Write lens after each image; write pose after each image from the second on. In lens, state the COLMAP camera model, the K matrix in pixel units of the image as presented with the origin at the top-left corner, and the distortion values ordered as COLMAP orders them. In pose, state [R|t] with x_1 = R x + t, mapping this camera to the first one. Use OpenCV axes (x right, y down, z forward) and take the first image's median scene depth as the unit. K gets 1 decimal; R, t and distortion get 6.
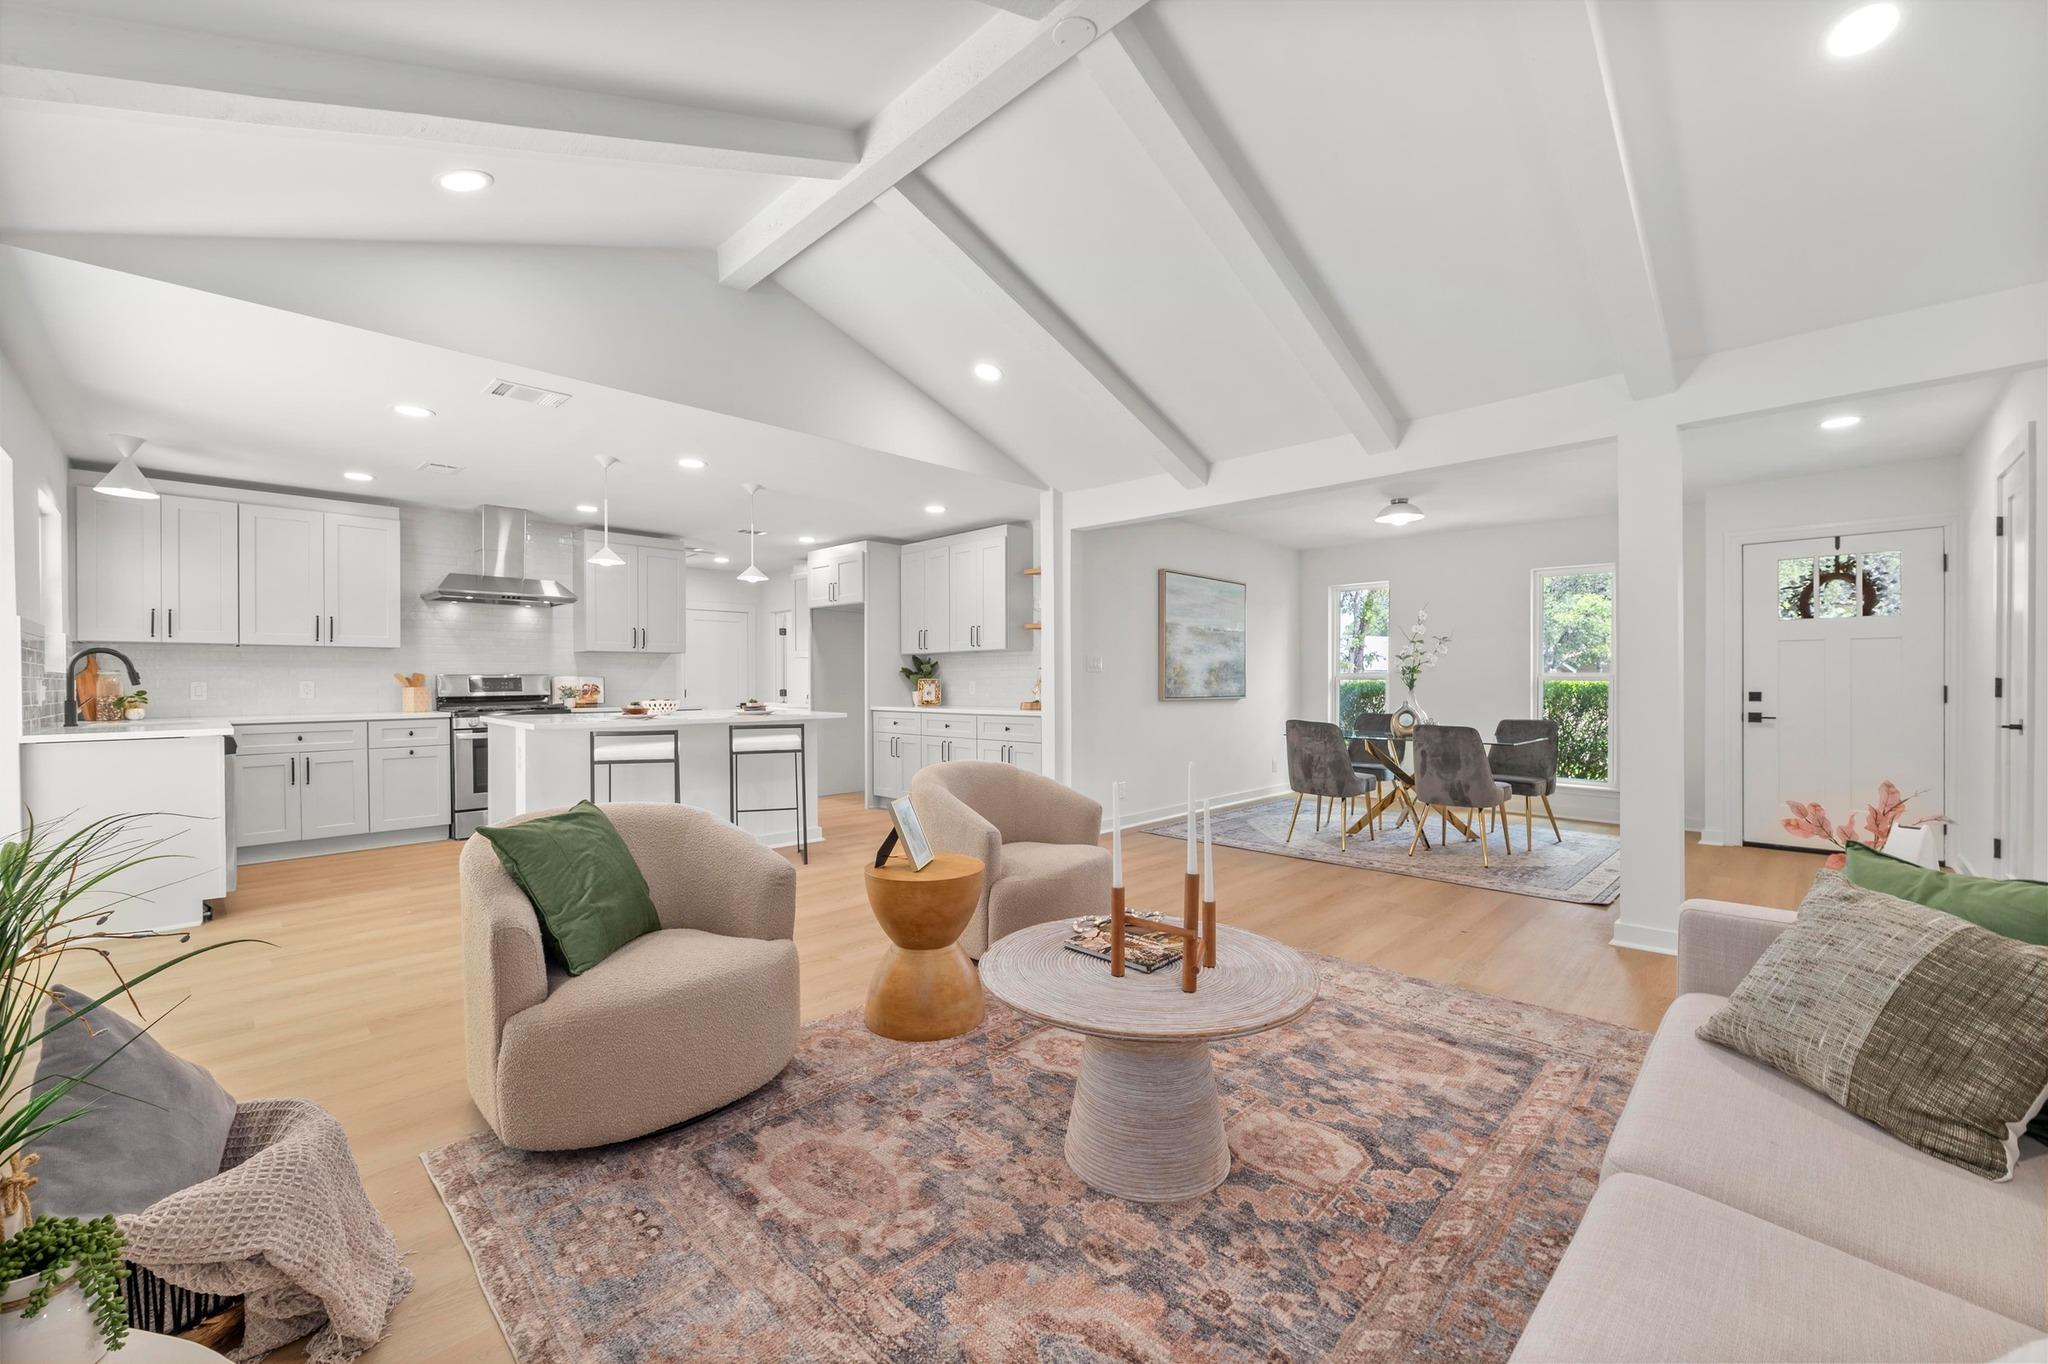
lens RADIAL K [[809.4, 0, 1024.0], [0, 809.4, 682.0], [0, 0, 1]] dist [-0.003500, 0.000125]
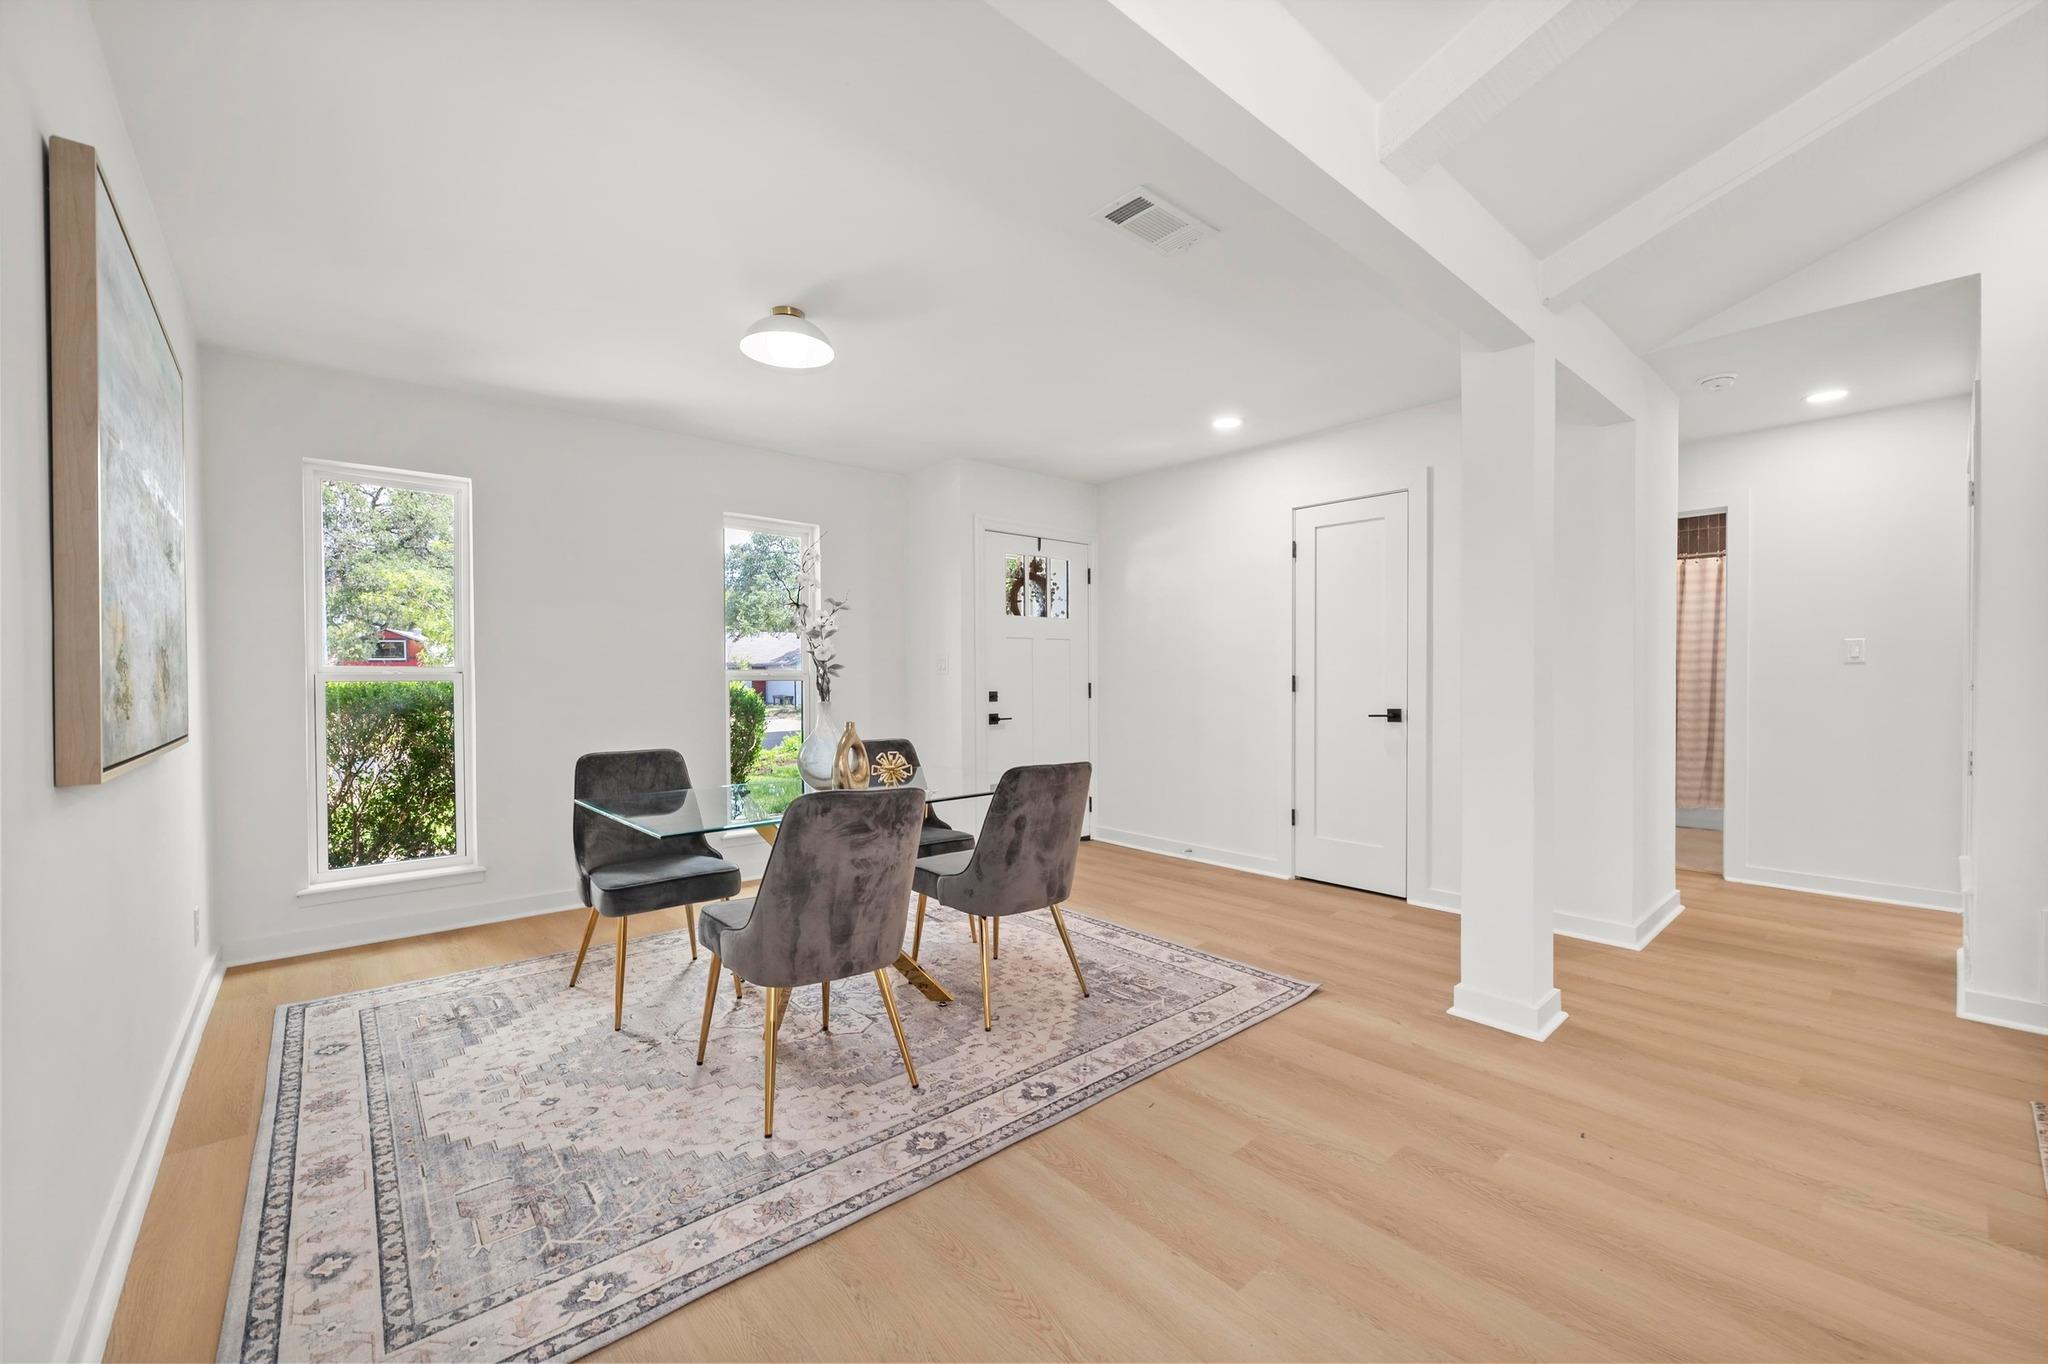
lens RADIAL K [[809.4, 0, 1024.0], [0, 809.4, 682.0], [0, 0, 1]] dist [-0.003500, 0.000125]
pose [[0.075717, -0.004802, 0.997118, -0.017208], [0.005929, 0.999973, 0.004366, -0.002322], [-0.997112, 0.005582, 0.075743, 0.852162]]
